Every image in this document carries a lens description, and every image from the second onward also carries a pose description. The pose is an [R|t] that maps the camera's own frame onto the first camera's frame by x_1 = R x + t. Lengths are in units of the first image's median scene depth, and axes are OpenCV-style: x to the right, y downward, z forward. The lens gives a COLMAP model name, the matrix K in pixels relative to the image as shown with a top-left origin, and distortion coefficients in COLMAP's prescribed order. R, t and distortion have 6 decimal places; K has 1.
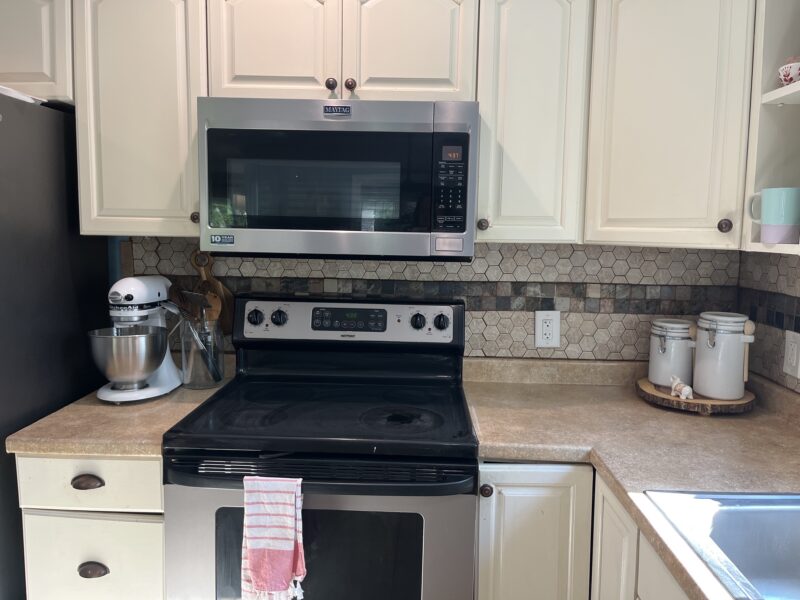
lens RADIAL K [[606.0, 0, 400.0], [0, 606.0, 300.0], [0, 0, 1]] dist [0.087802, -0.150852]
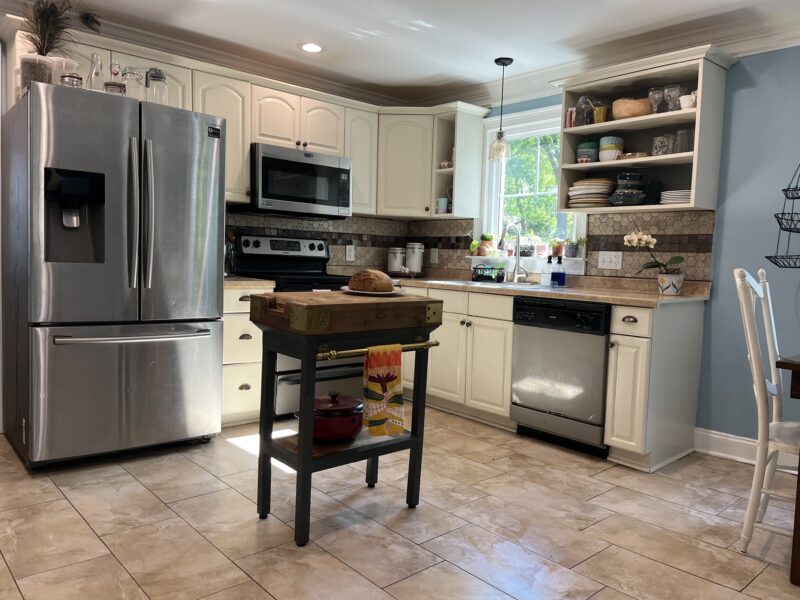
lens RADIAL K [[606.0, 0, 400.0], [0, 606.0, 300.0], [0, 0, 1]] dist [0.087802, -0.150852]
pose [[0.725061, -0.040433, 0.687496, -1.311966], [0.063000, 0.997983, -0.007749, 0.273741], [-0.685797, 0.048931, 0.726147, -0.878030]]
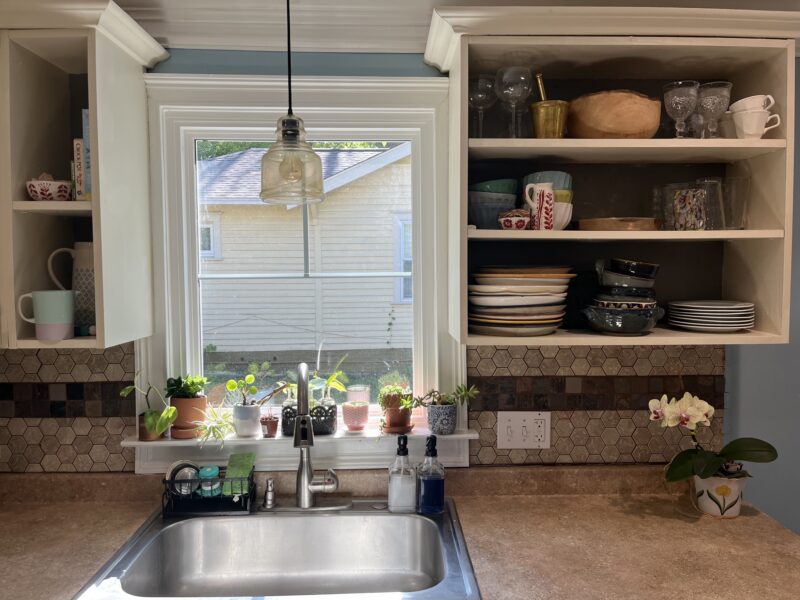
lens RADIAL K [[606.0, 0, 400.0], [0, 606.0, 300.0], [0, 0, 1]] dist [0.087802, -0.150852]
pose [[-0.063016, -0.063296, 0.996003, -0.361020], [0.123873, 0.989774, 0.070737, -0.112414], [-0.990295, 0.127836, -0.054531, 0.294838]]
